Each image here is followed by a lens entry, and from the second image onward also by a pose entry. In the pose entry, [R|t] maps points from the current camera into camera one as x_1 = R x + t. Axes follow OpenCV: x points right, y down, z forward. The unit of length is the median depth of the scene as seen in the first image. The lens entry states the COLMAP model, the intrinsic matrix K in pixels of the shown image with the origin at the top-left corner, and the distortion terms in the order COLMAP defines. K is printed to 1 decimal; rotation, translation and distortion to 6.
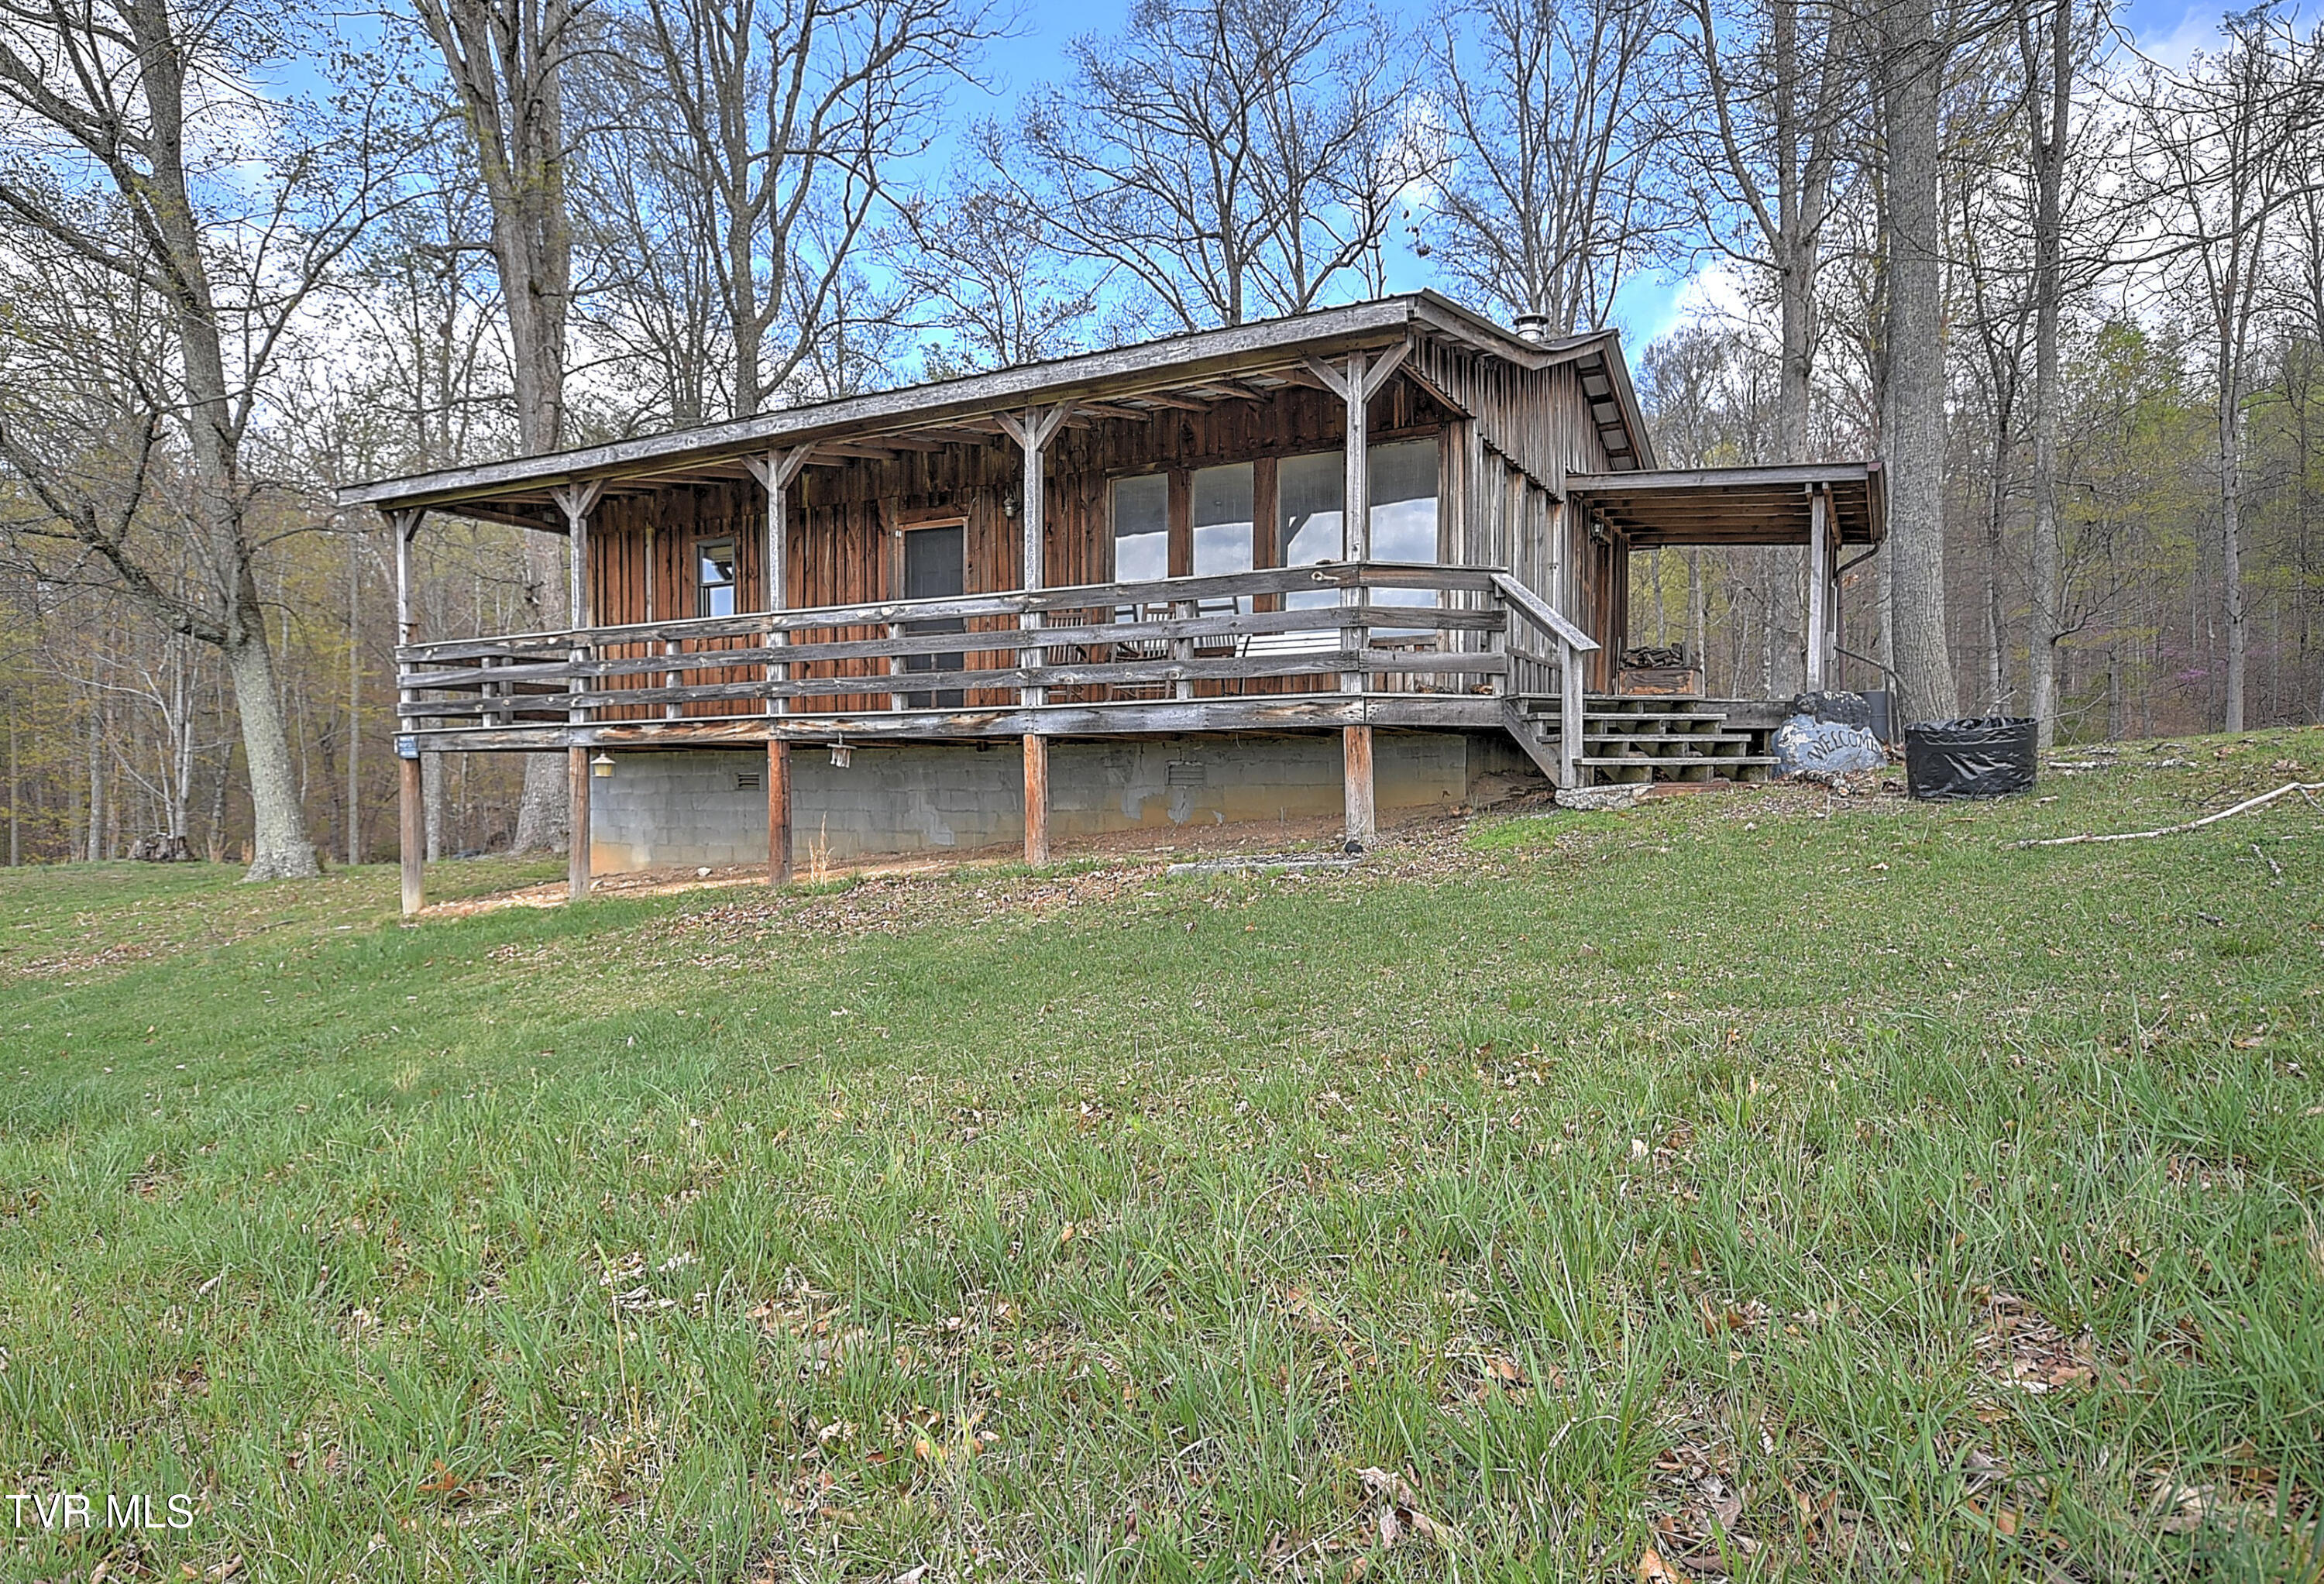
lens RADIAL K [[1426.6, 0, 1156.3], [0, 1426.6, 796.8], [0, 0, 1]] dist [0.006663, 0.000236]
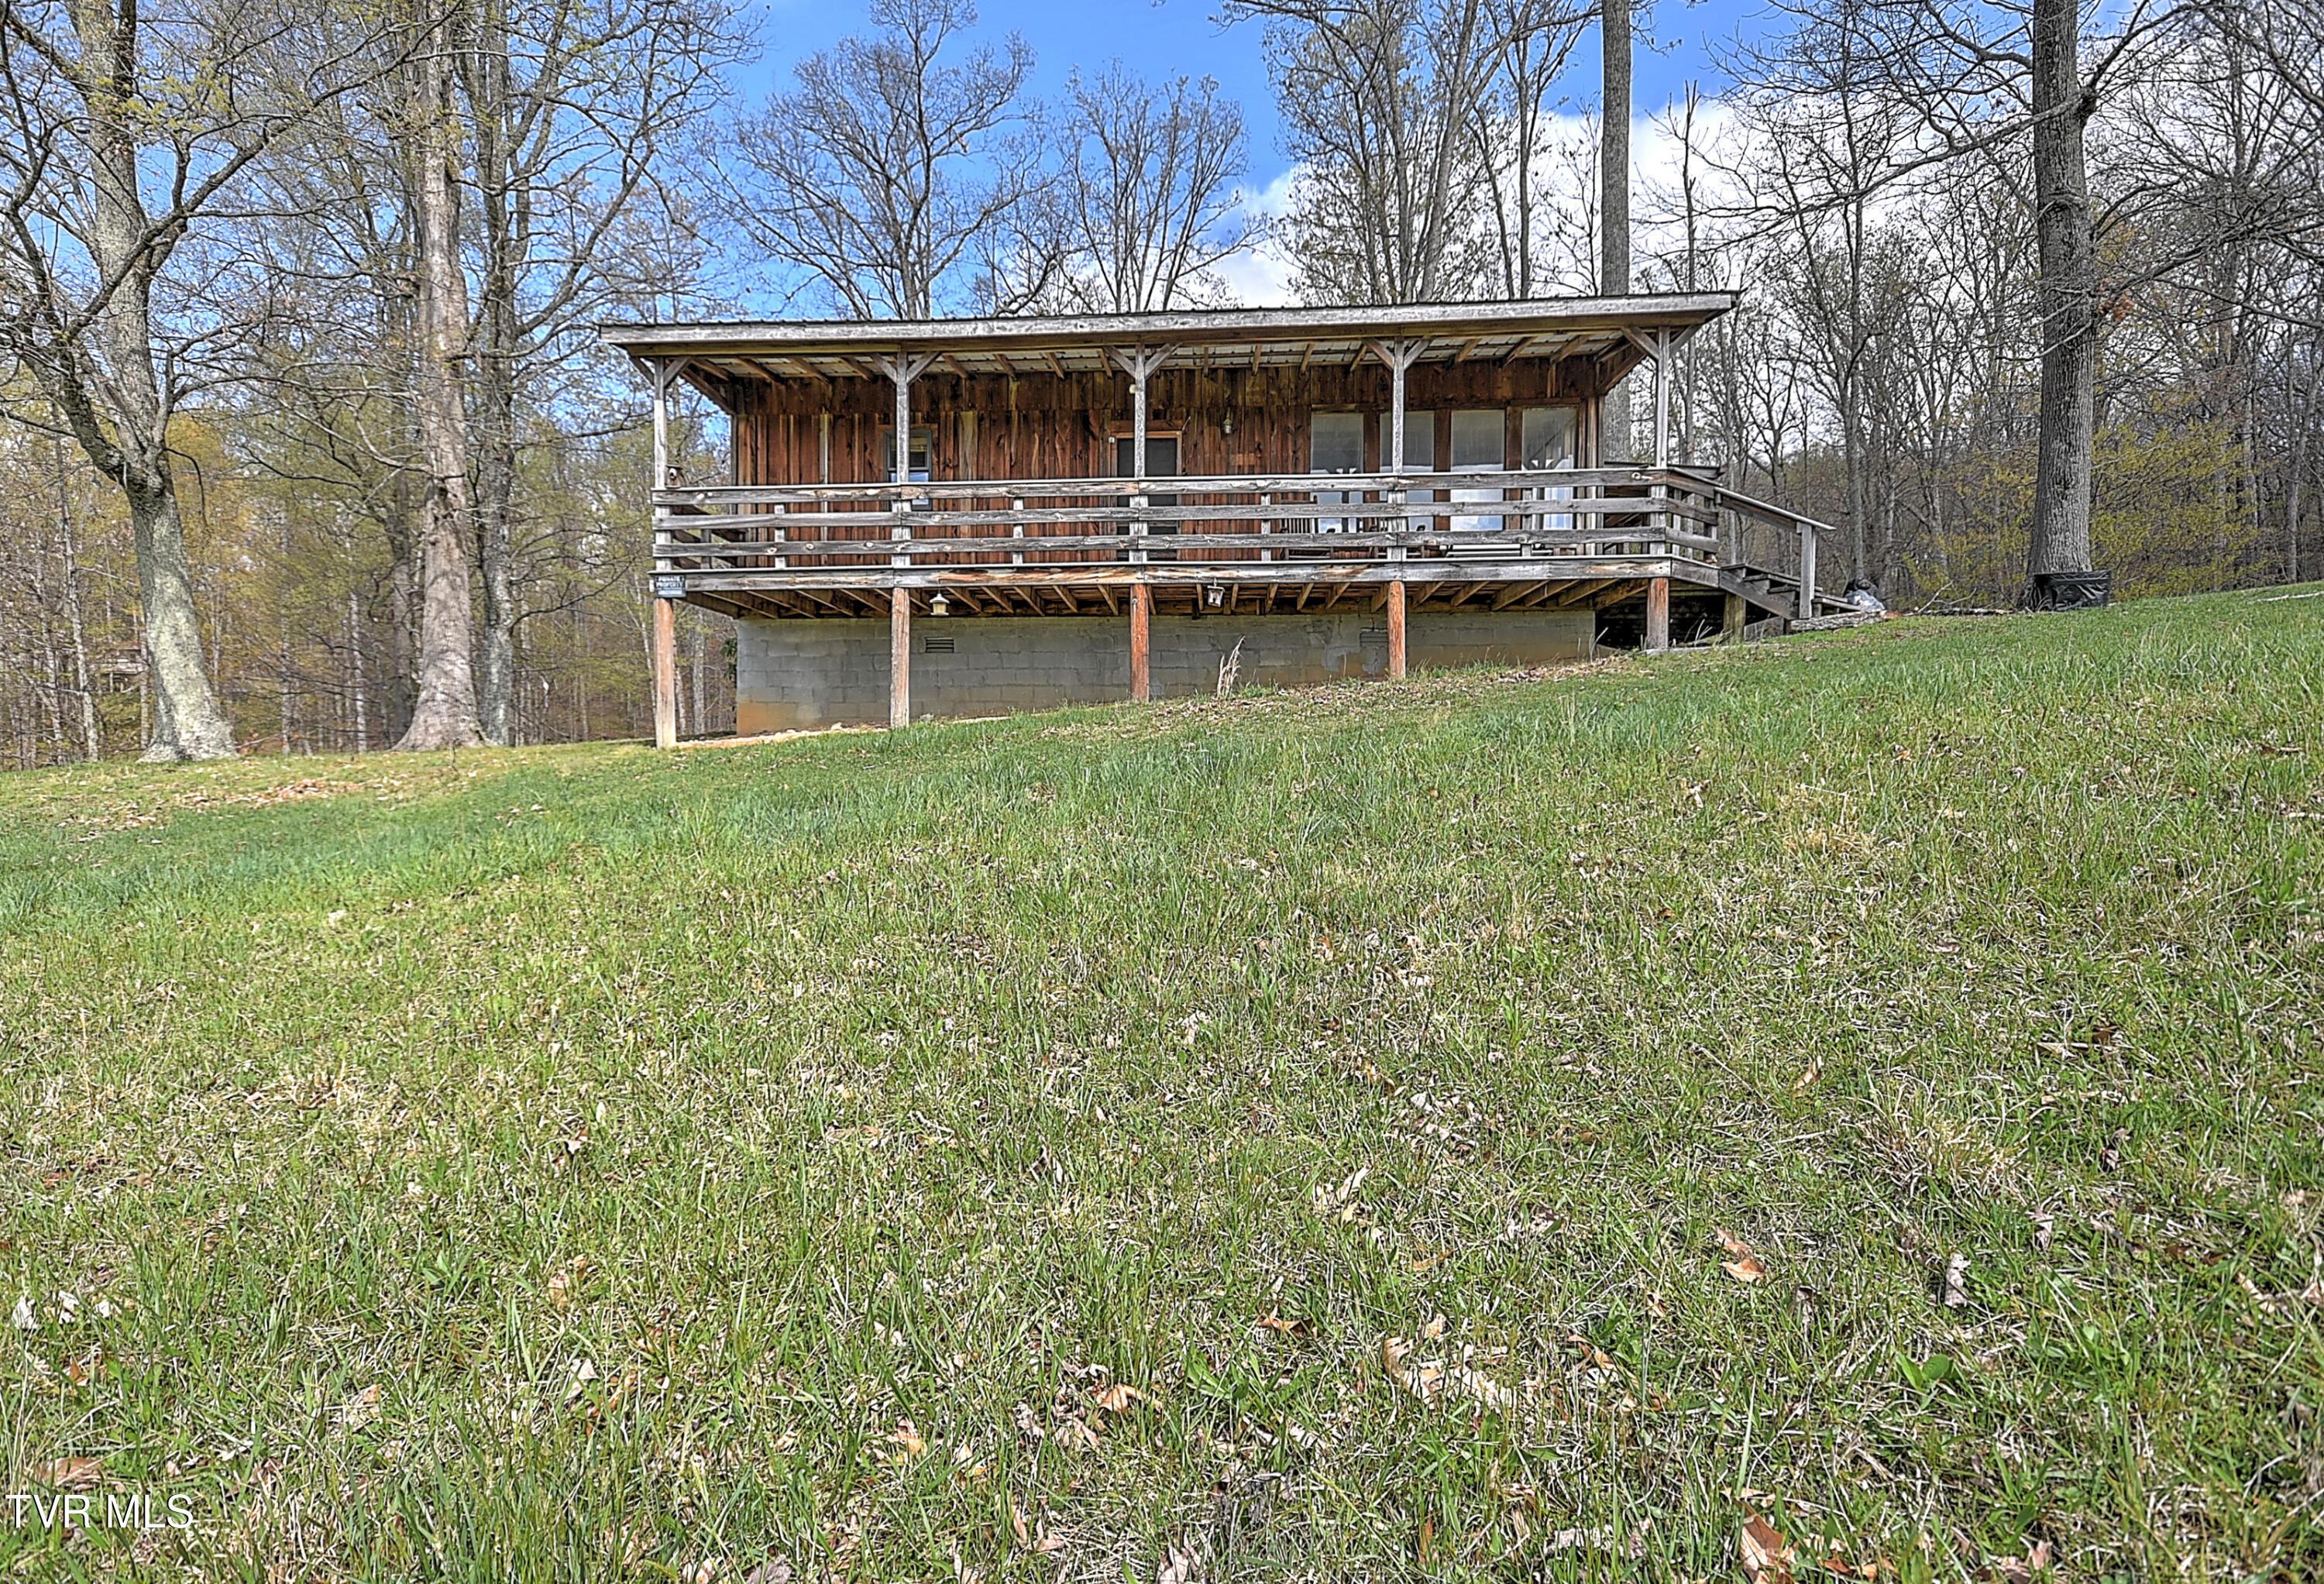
lens RADIAL K [[1193.3, 0, 1160.4], [0, 1193.3, 789.6], [0, 0, 1]] dist [0.017323, 0.000379]
pose [[0.904039, 0.000867, 0.427449, -0.639094], [-0.000634, 1.000000, -0.000688, 0.127135], [-0.427449, 0.000351, 0.904039, 0.064597]]
